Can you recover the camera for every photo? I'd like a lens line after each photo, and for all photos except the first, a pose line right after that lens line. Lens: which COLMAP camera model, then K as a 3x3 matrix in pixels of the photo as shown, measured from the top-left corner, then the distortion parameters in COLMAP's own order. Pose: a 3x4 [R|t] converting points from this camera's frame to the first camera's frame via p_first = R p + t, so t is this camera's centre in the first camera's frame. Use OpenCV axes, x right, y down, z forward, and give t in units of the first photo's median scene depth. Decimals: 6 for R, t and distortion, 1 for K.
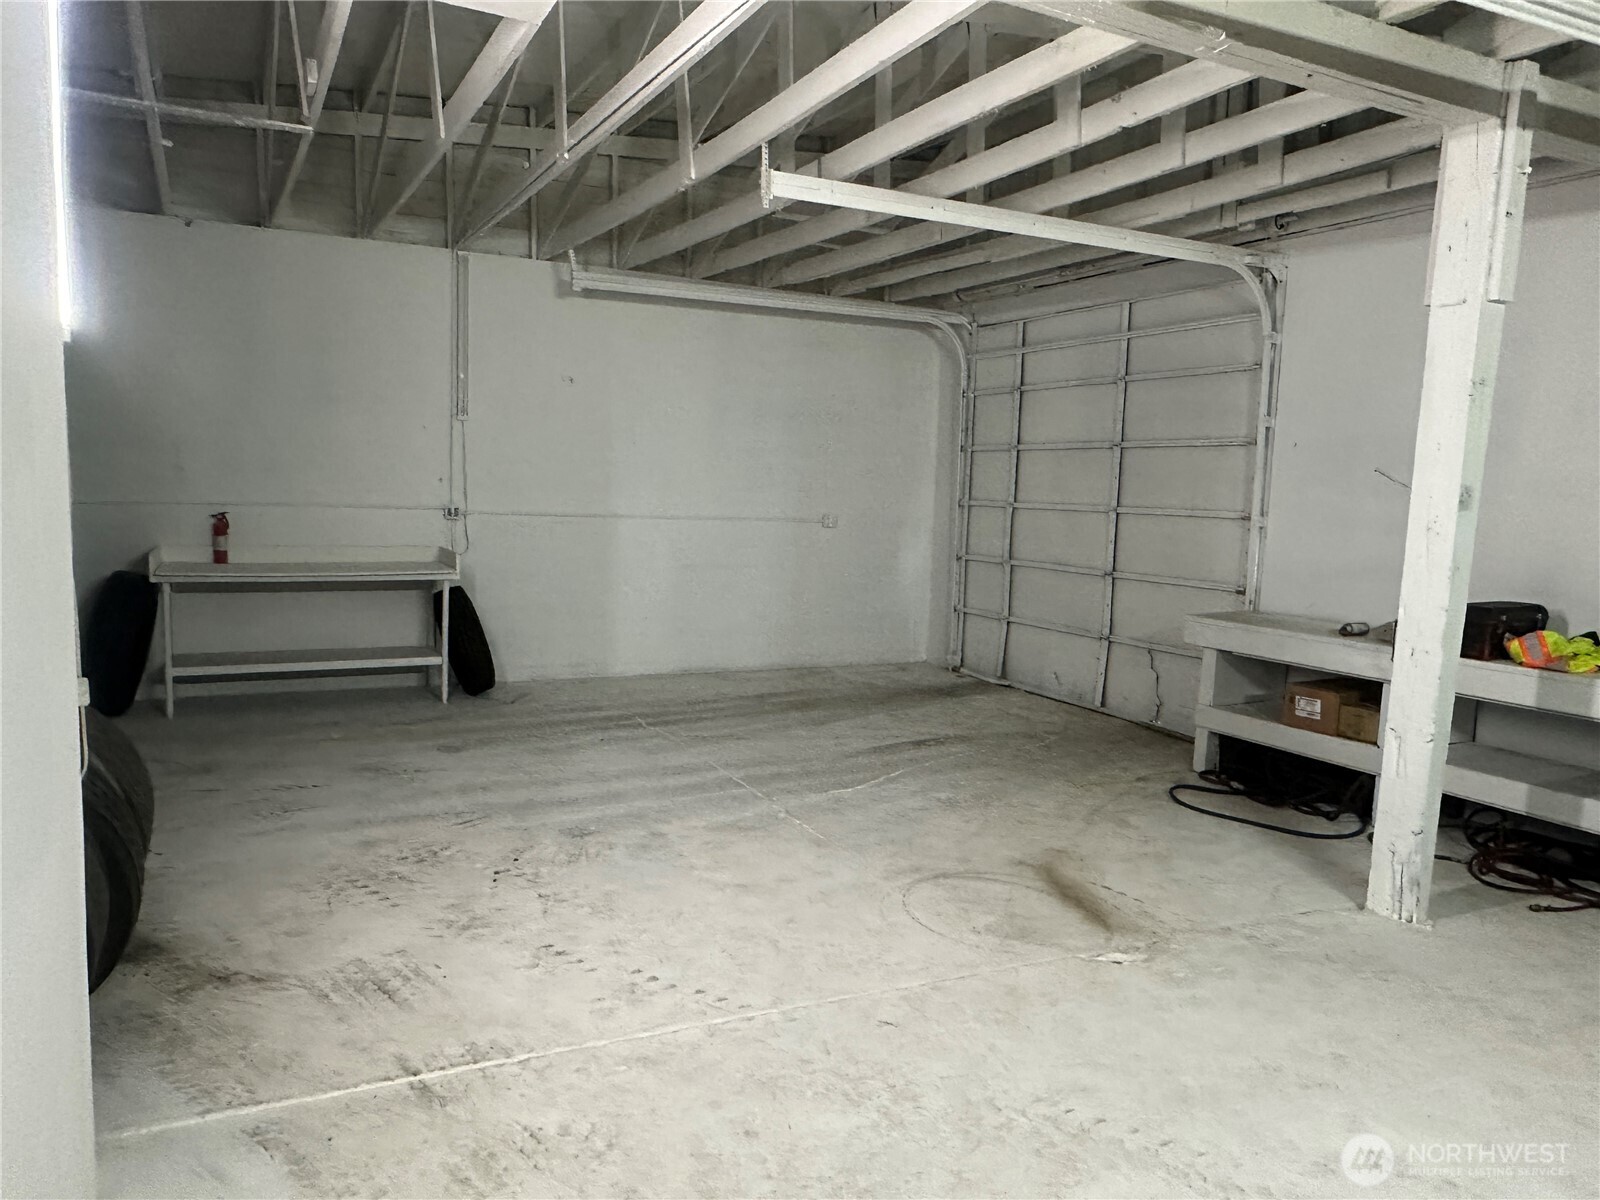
lens RADIAL K [[1140.9, 0, 800.0], [0, 1140.9, 600.0], [0, 0, 1]] dist [0.002360, 0.001263]
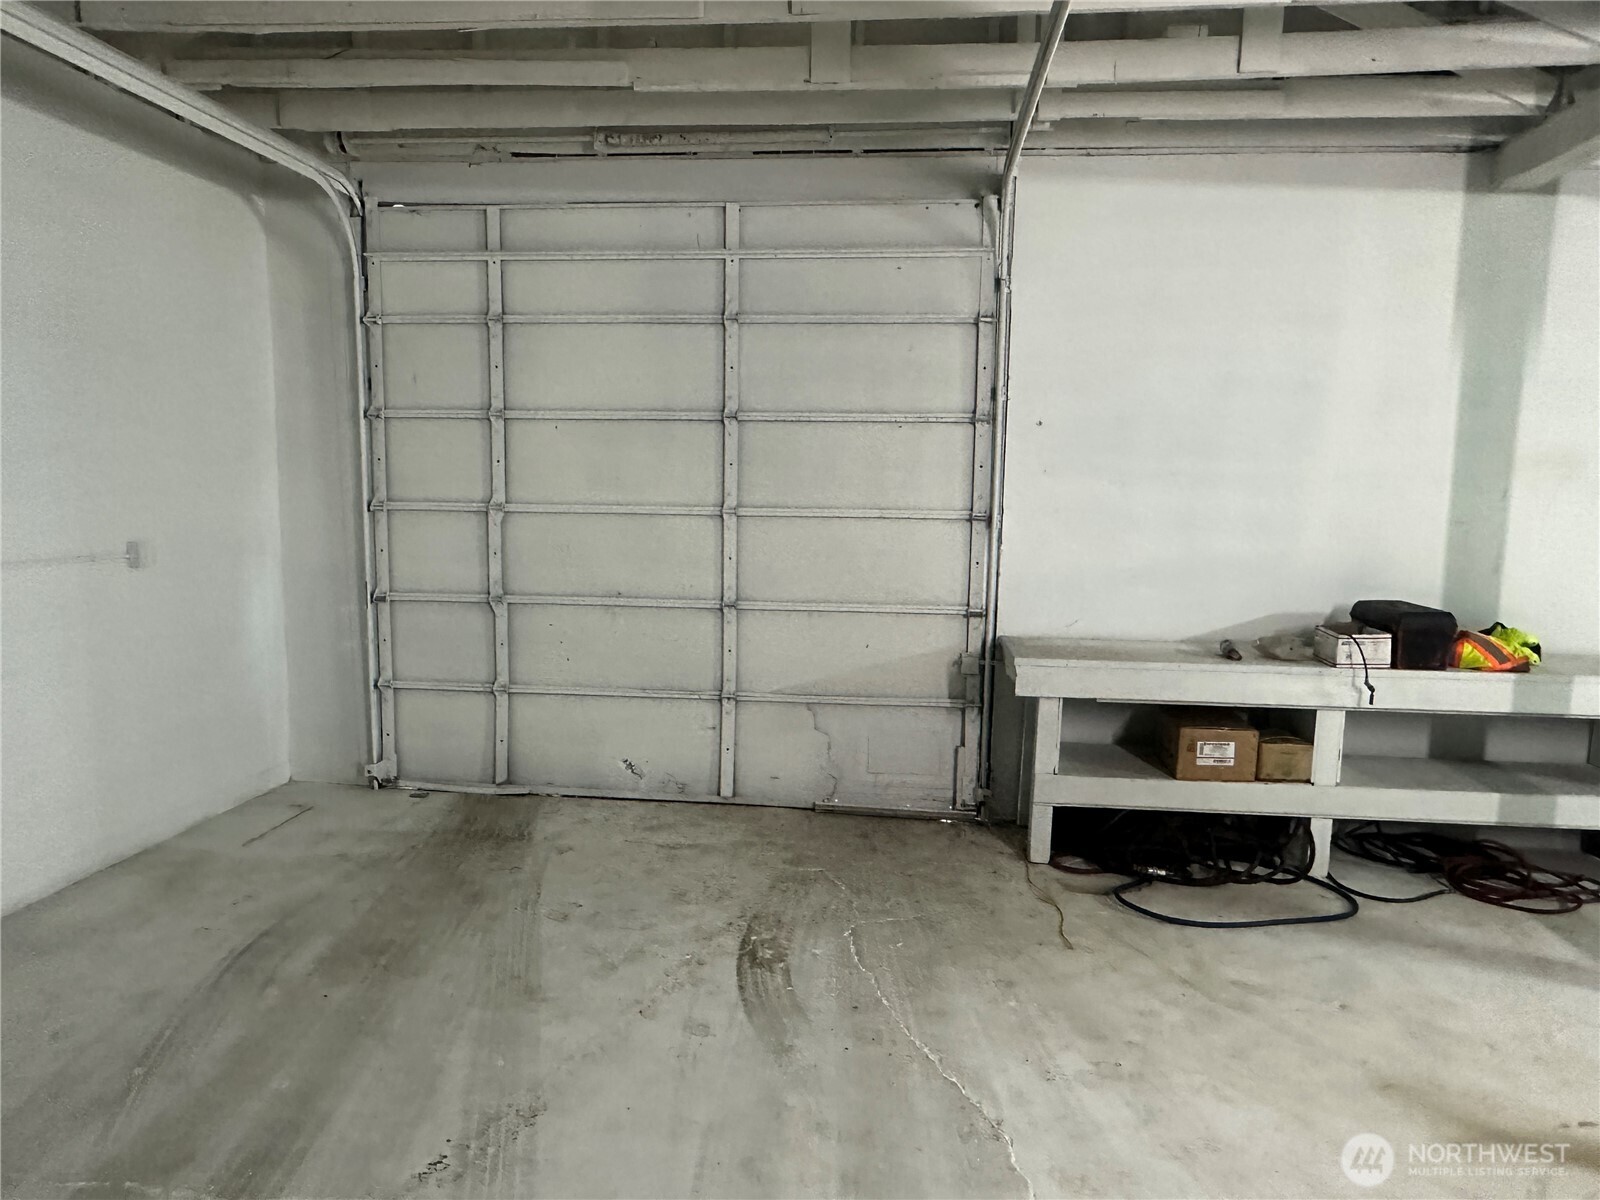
lens RADIAL K [[1140.9, 0, 800.0], [0, 1140.9, 600.0], [0, 0, 1]] dist [0.002360, 0.001263]
pose [[0.545741, -0.110714, 0.830608, -0.446983], [0.087143, 0.993357, 0.075151, -0.119505], [-0.833410, 0.031368, 0.551764, 0.954732]]
